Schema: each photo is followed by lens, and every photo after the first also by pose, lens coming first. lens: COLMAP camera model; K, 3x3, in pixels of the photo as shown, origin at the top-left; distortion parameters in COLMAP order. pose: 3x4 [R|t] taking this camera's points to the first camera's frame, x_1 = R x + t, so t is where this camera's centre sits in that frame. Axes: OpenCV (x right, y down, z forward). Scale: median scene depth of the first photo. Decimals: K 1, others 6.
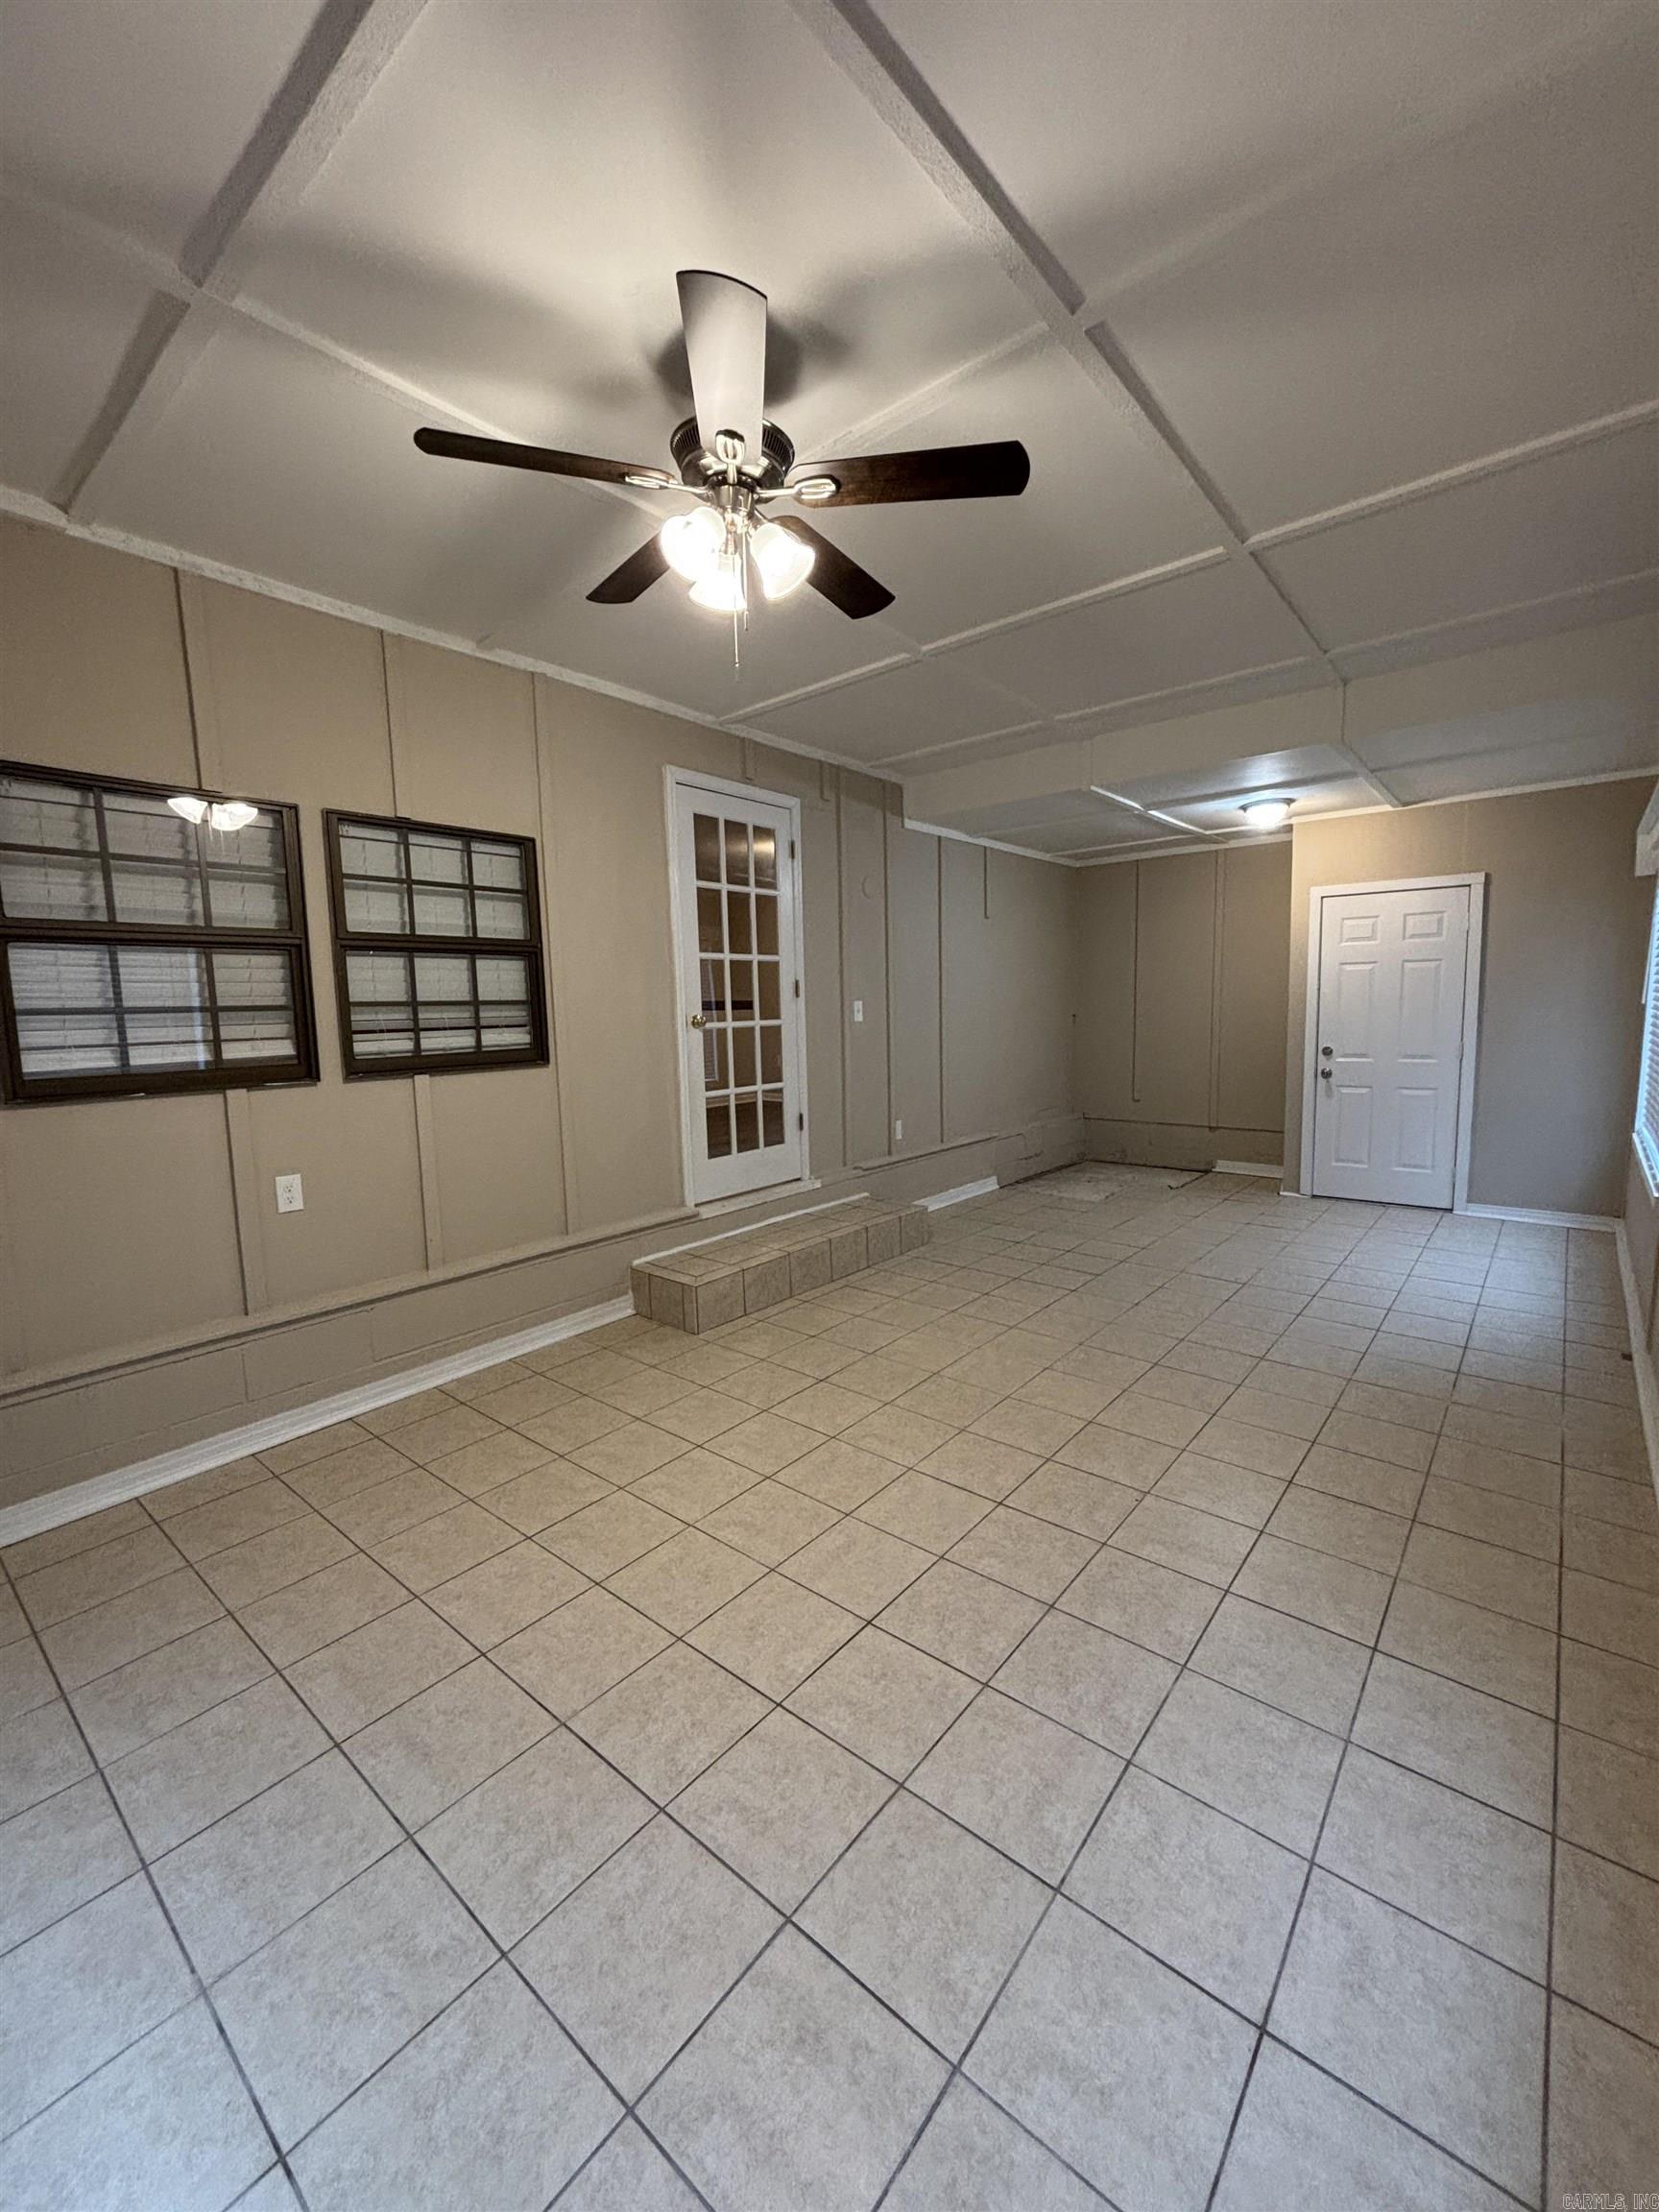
lens RADIAL K [[888.0, 0, 829.5], [0, 888.0, 1106.0], [0, 0, 1]] dist [0.012912, -0.002291]
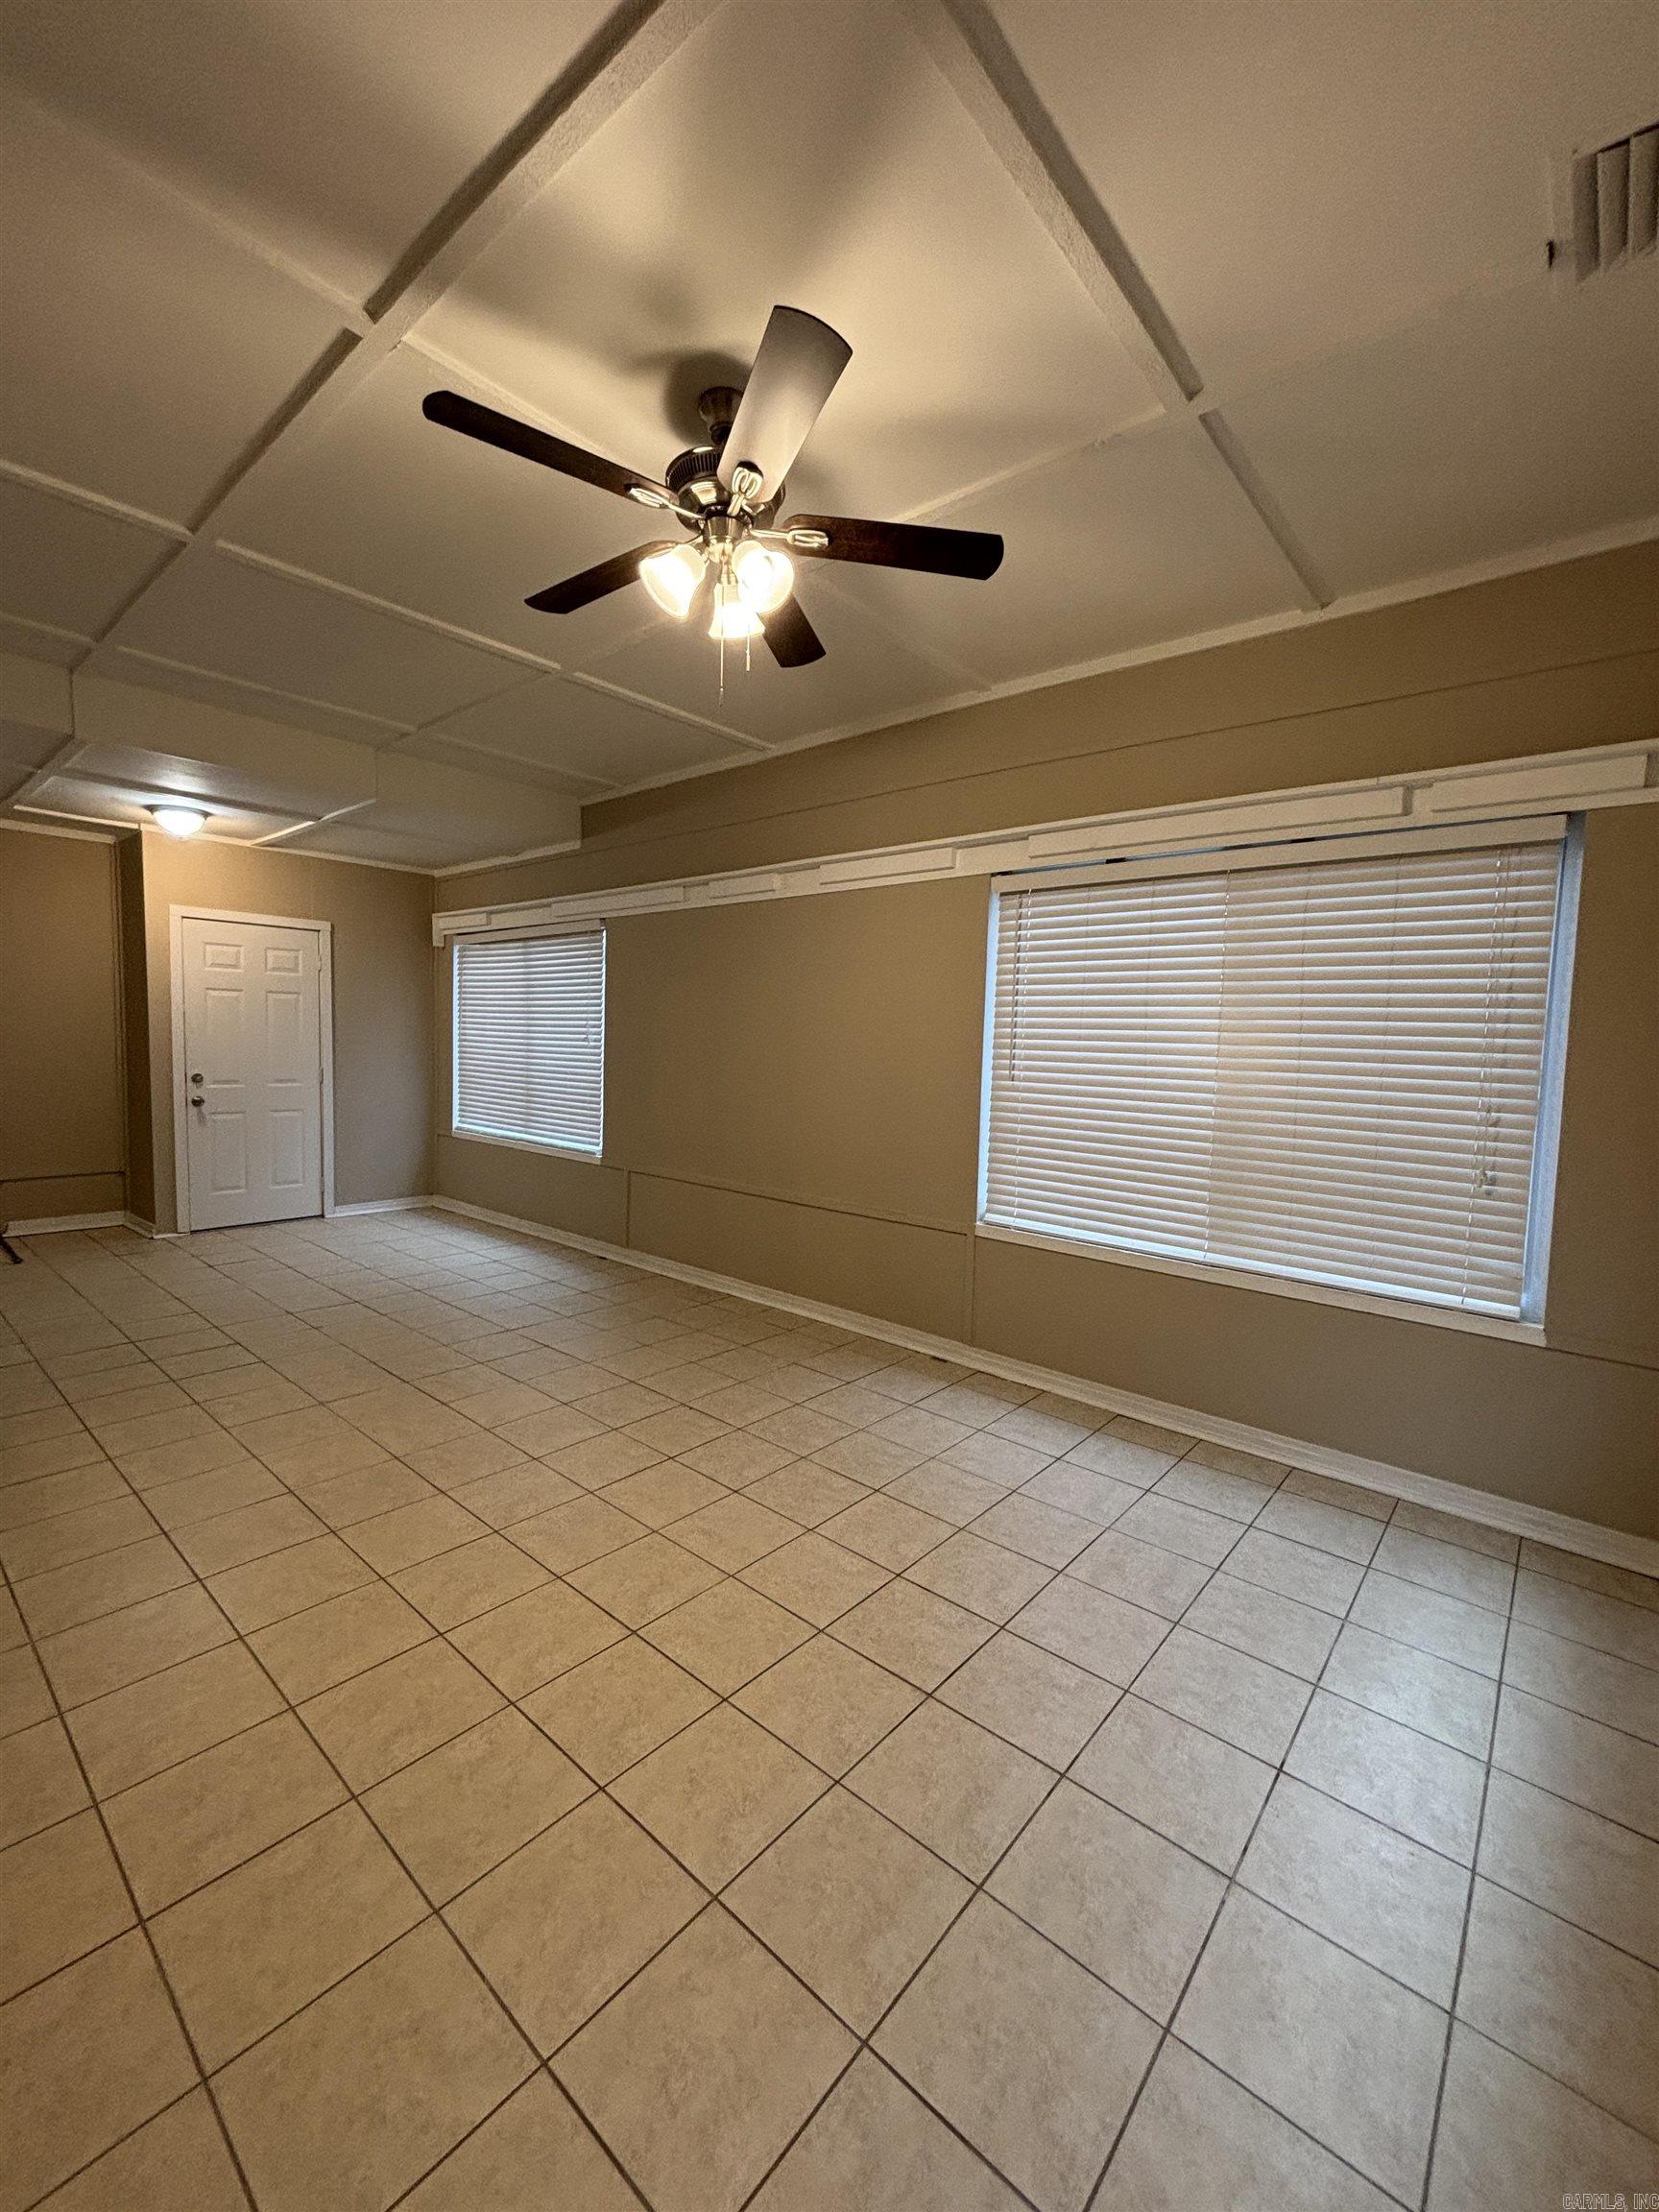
lens RADIAL K [[888.0, 0, 829.5], [0, 888.0, 1106.0], [0, 0, 1]] dist [0.012912, -0.002291]
pose [[0.023735, -0.051521, 0.998390, -0.555221], [0.088615, 0.994849, 0.049232, -0.027168], [-0.995783, 0.087304, 0.028178, 0.432227]]
